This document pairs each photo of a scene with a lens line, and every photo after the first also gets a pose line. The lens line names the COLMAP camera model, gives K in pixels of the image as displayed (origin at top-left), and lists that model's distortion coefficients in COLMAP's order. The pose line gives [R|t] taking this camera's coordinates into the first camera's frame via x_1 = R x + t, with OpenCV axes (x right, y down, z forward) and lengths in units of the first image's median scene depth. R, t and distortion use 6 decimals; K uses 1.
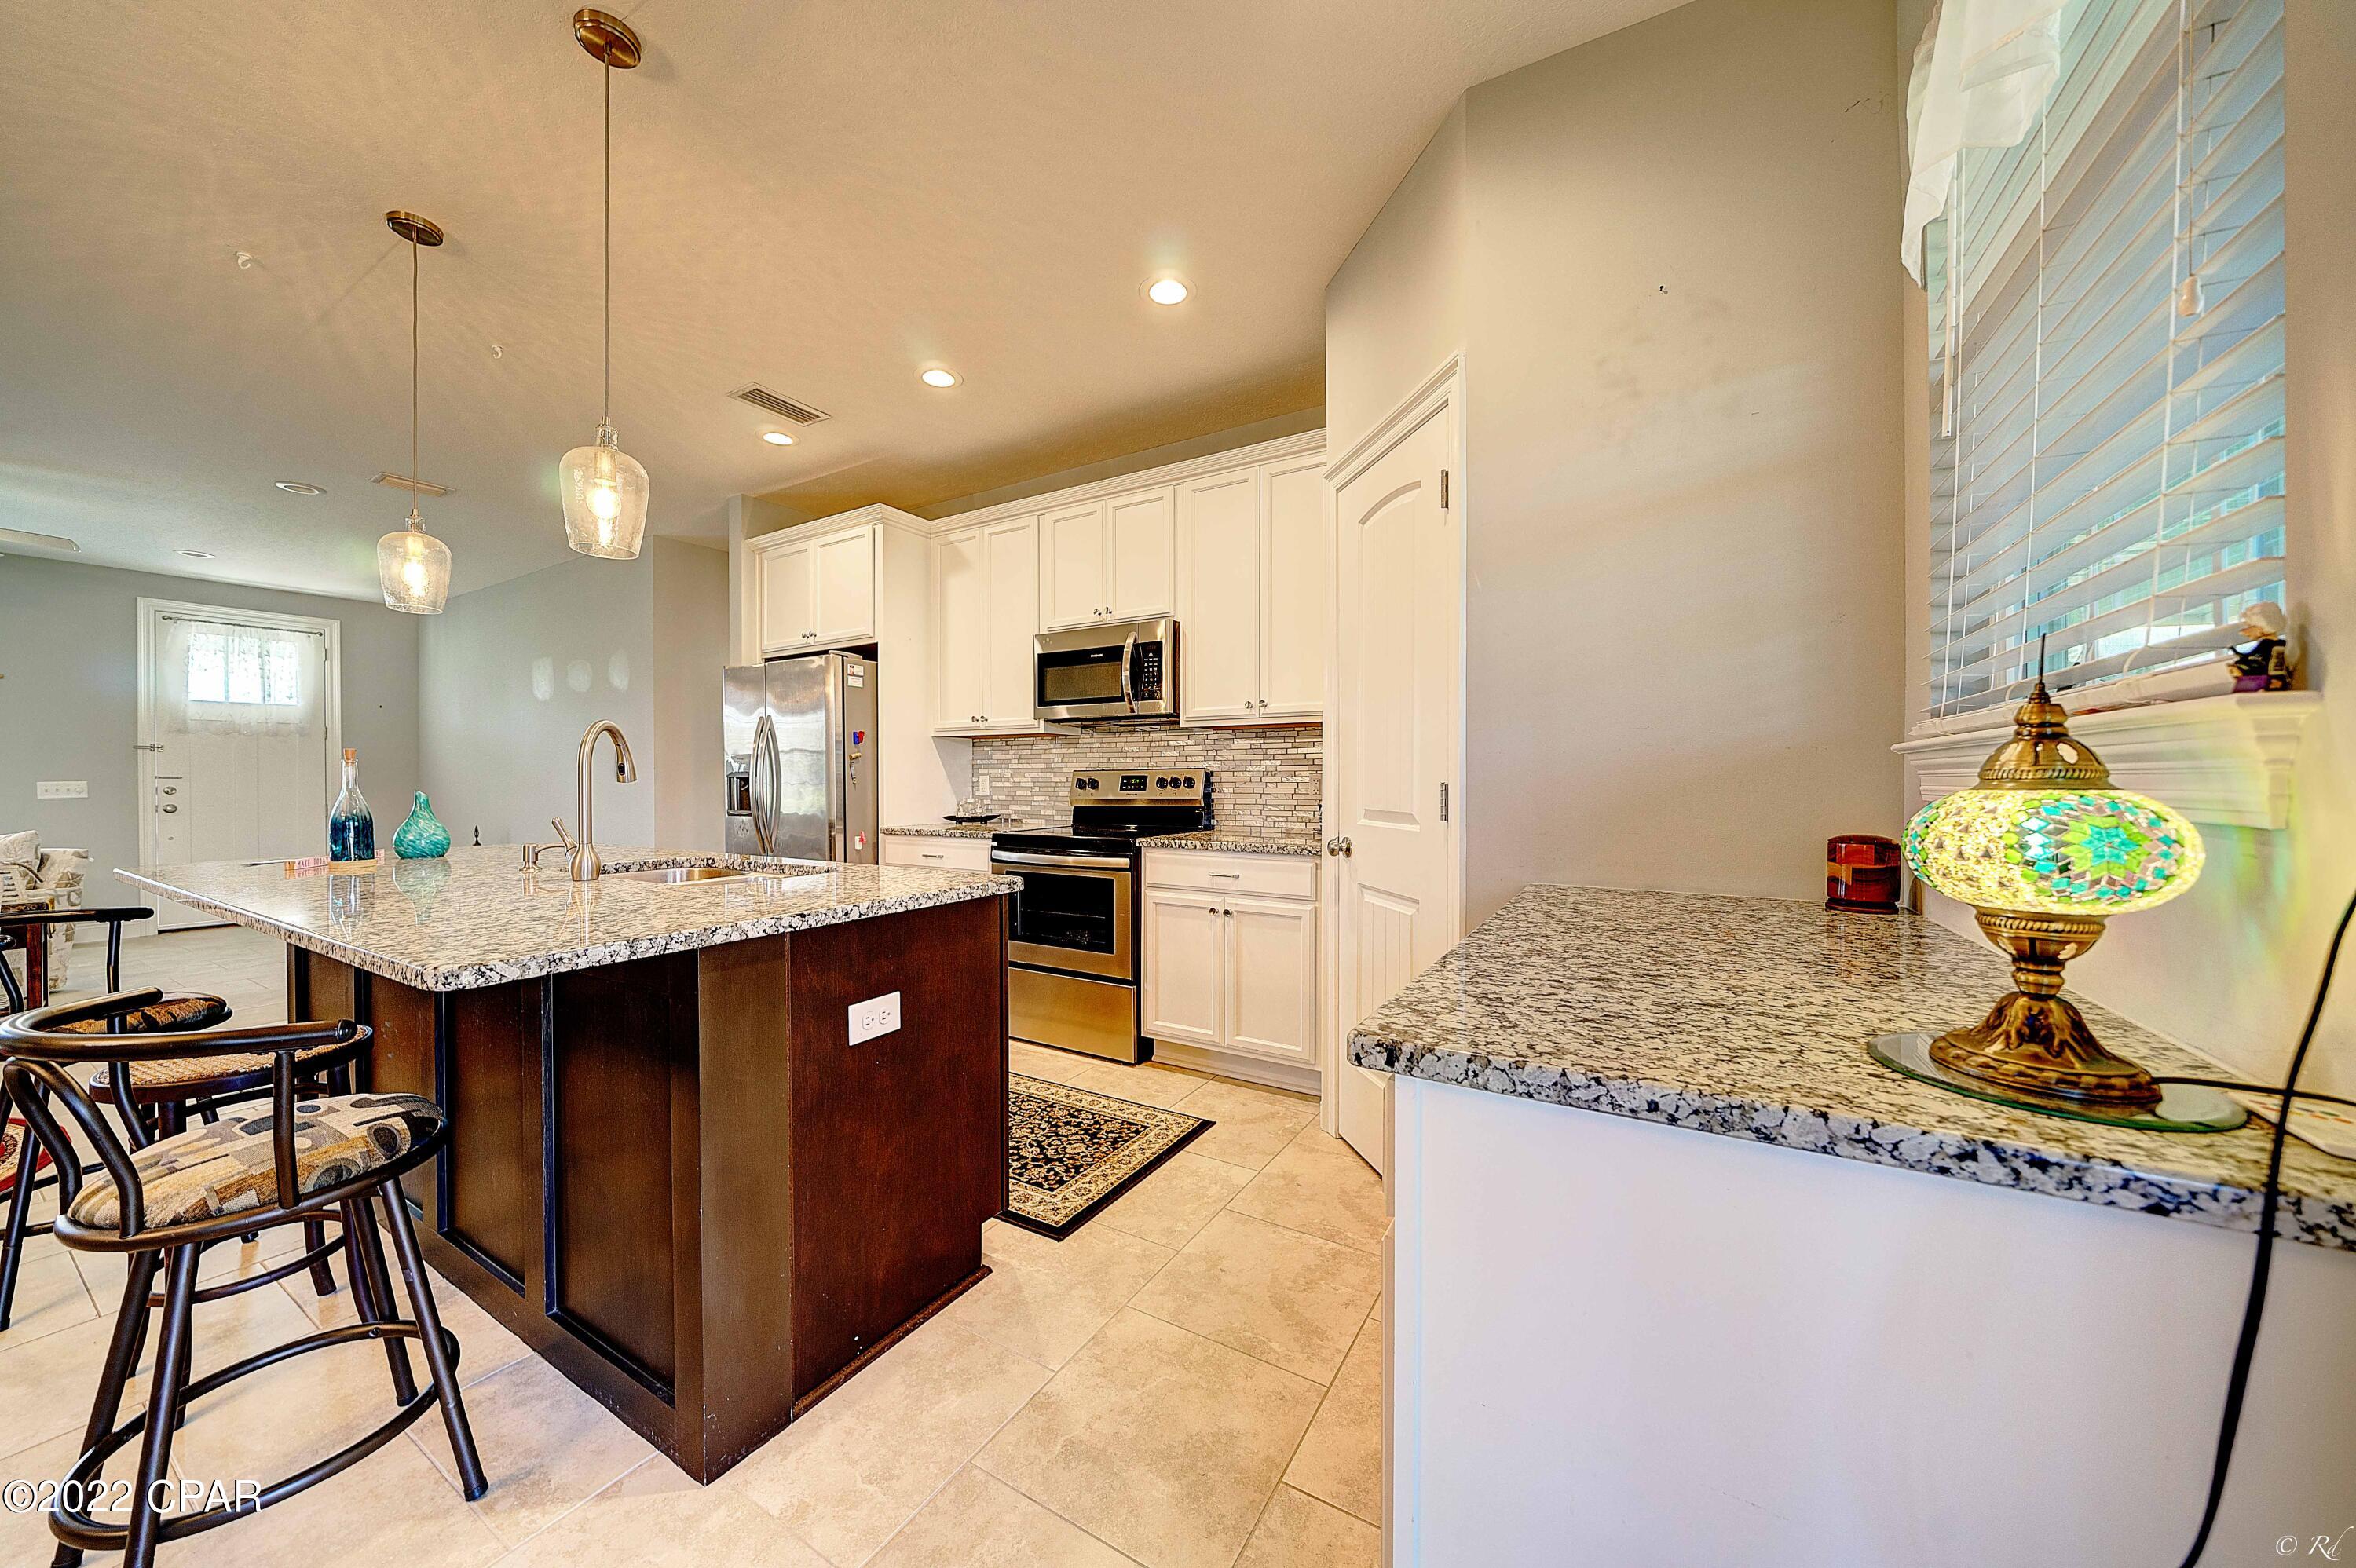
lens RADIAL K [[805.2, 0, 1174.8], [0, 805.2, 786.9], [0, 0, 1]] dist [-0.009637, 0.000996]
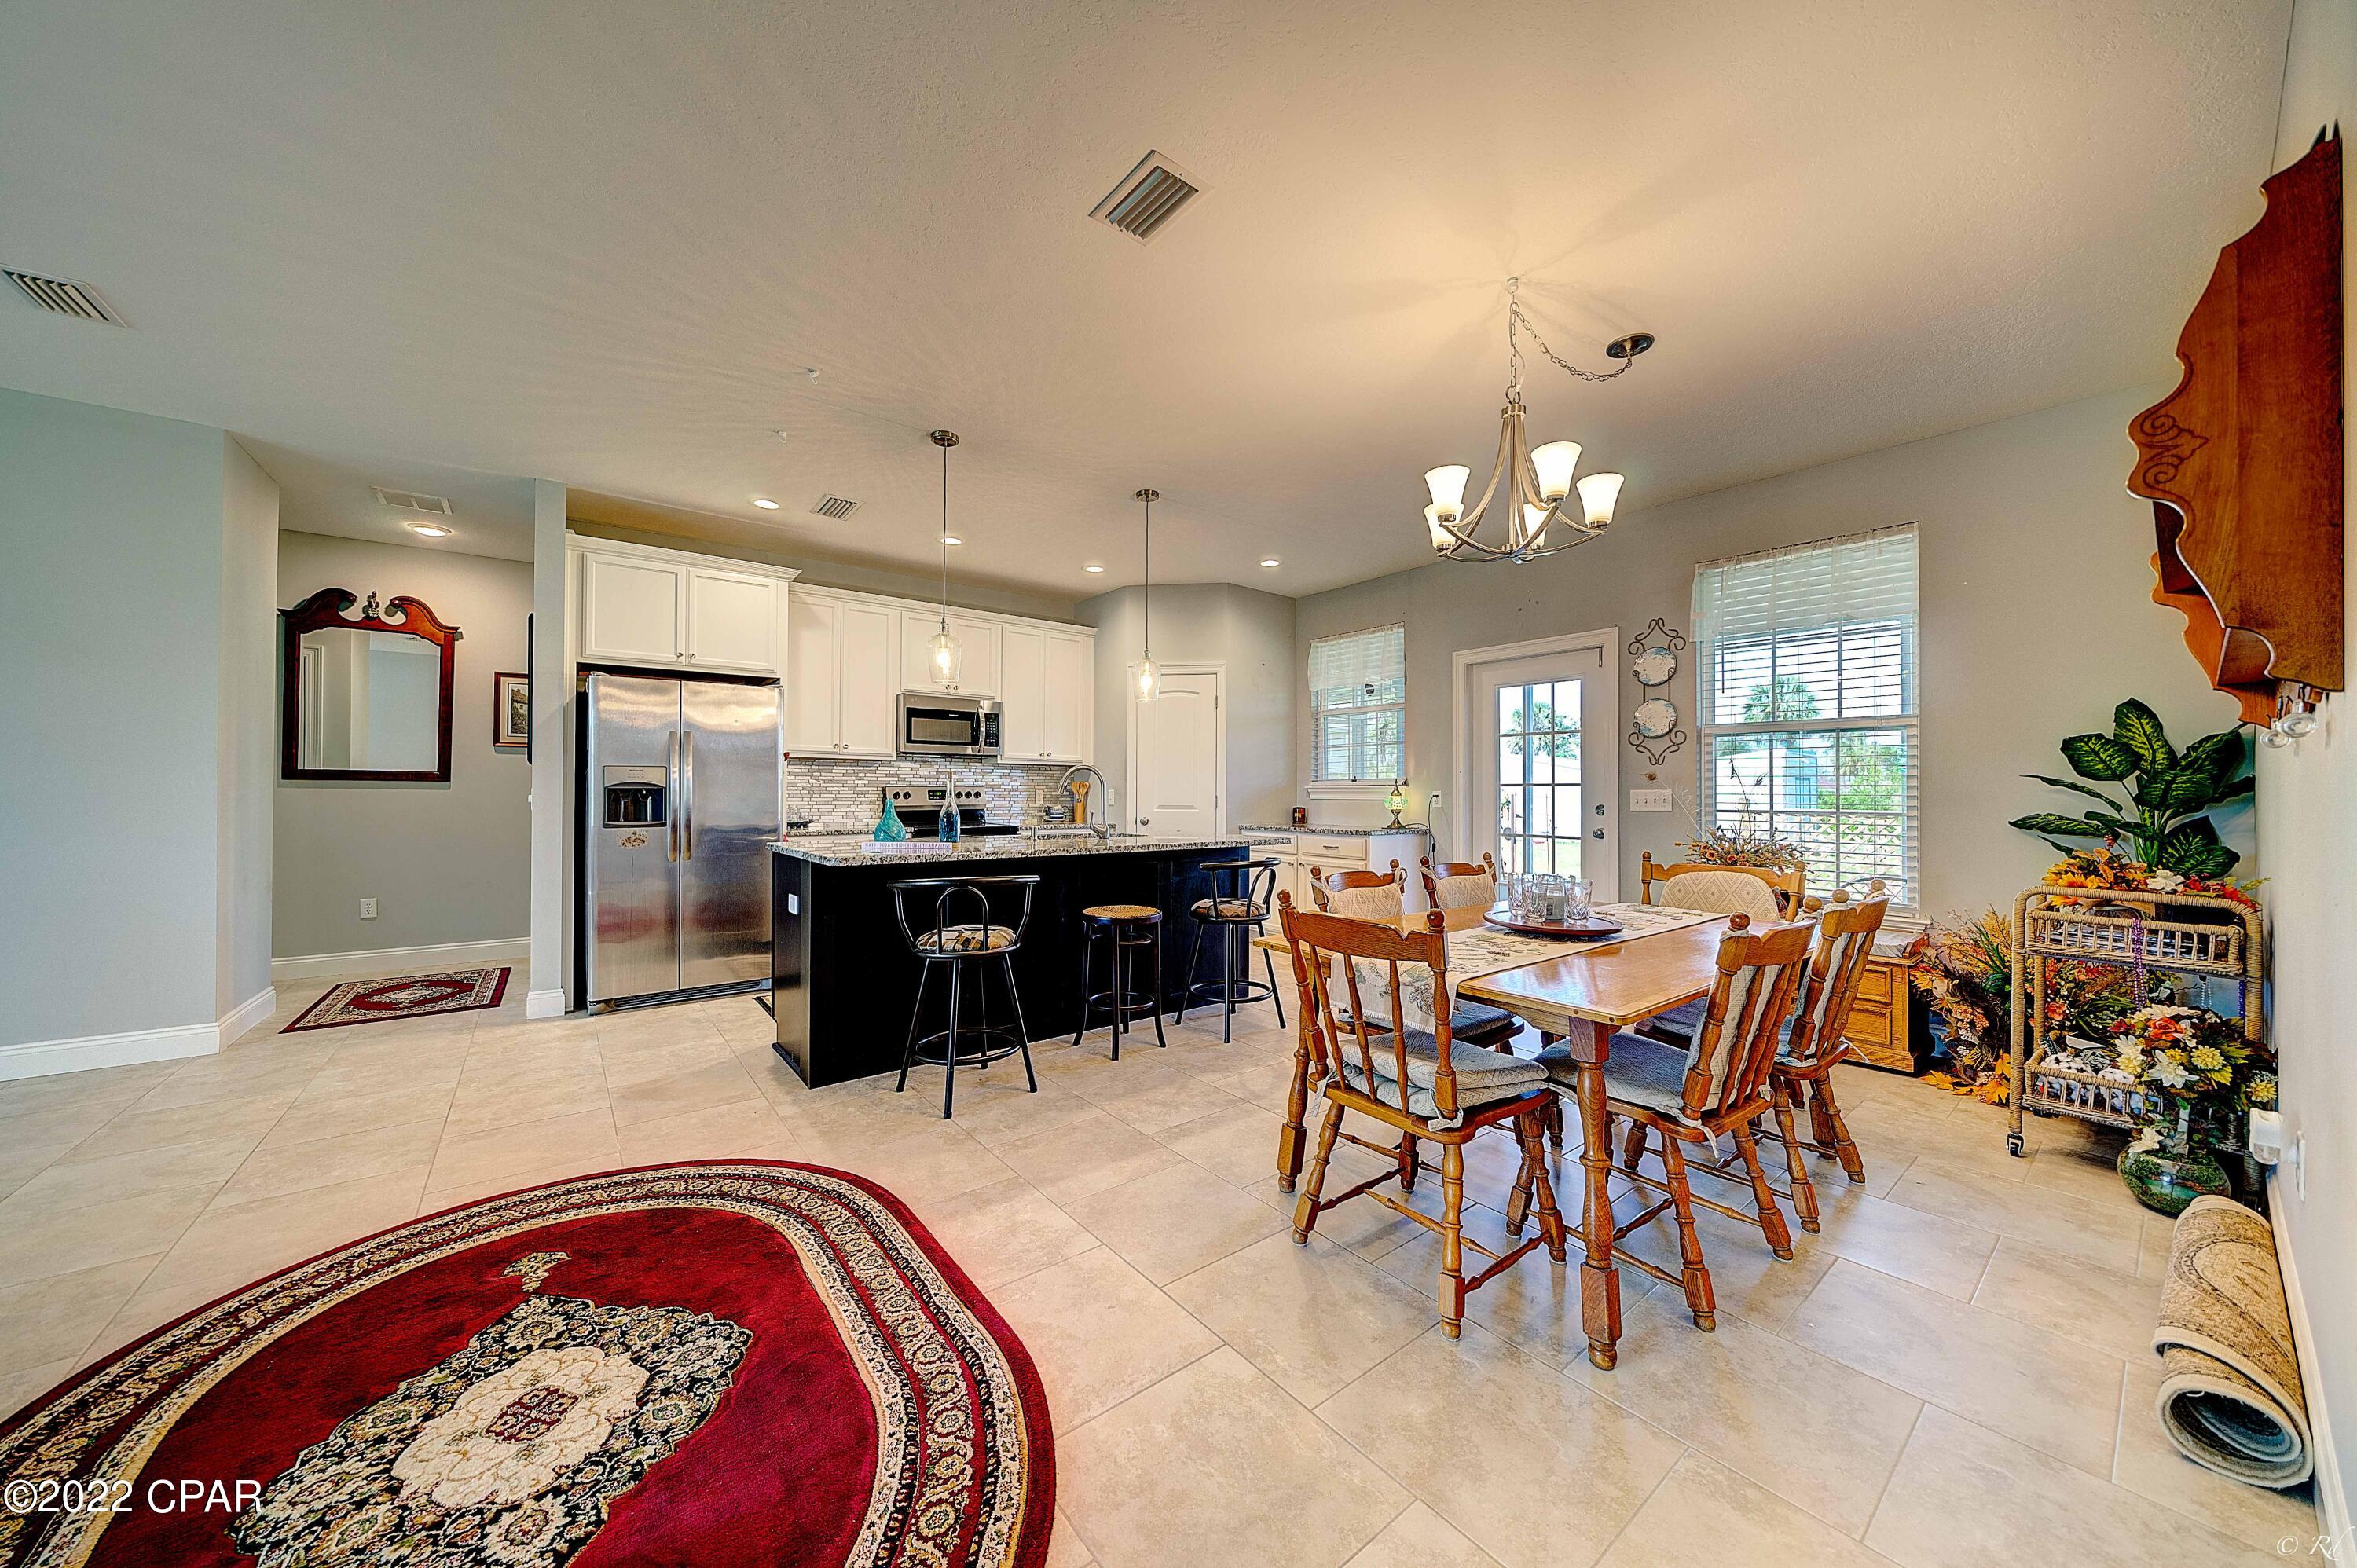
lens RADIAL K [[805.6, 0, 1179.0], [0, 805.6, 785.1], [0, 0, 1]] dist [-0.009637, 0.000996]
pose [[0.361378, 0.015527, 0.932290, -1.368210], [0.005518, 0.999808, -0.018790, 0.008383], [-0.932403, 0.011935, 0.361223, 0.001354]]
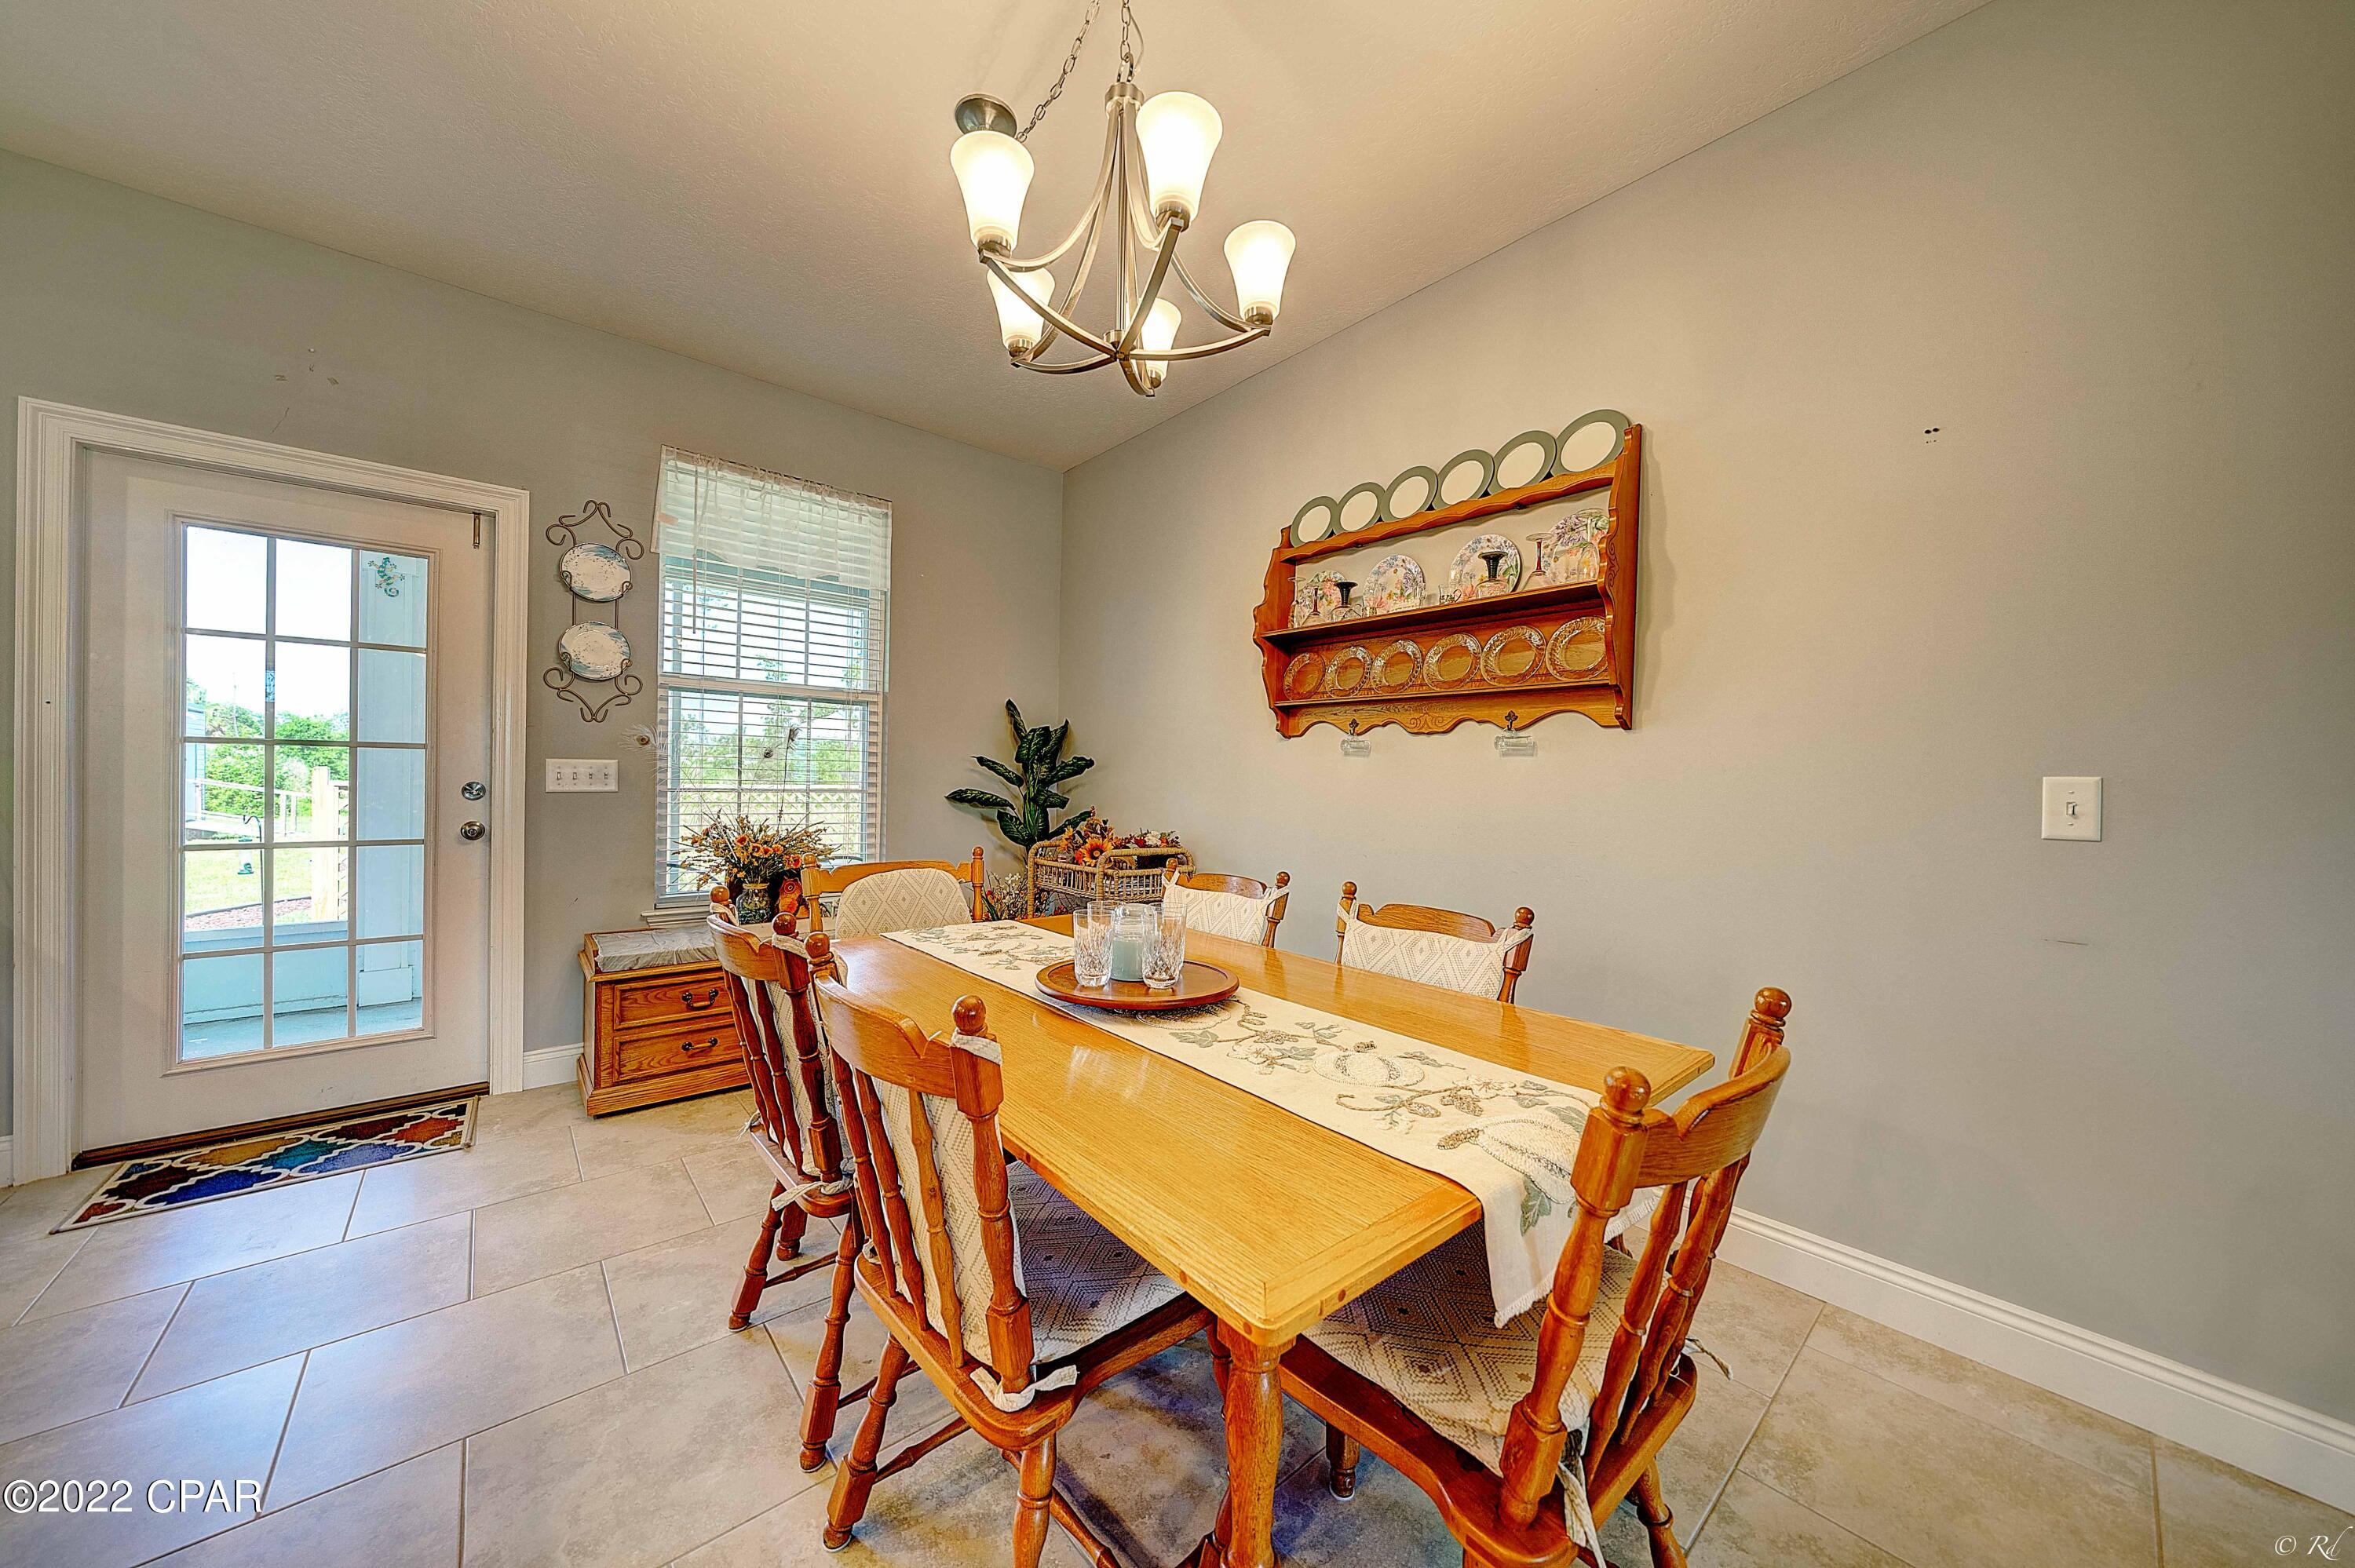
lens RADIAL K [[804.8, 0, 1170.3], [0, 804.8, 784.6], [0, 0, 1]] dist [-0.009637, 0.000996]
pose [[-0.947471, -0.018019, 0.319333, -0.797481], [-0.012644, 0.999741, 0.018899, -0.000380], [-0.319591, 0.013868, -0.947454, 0.336771]]
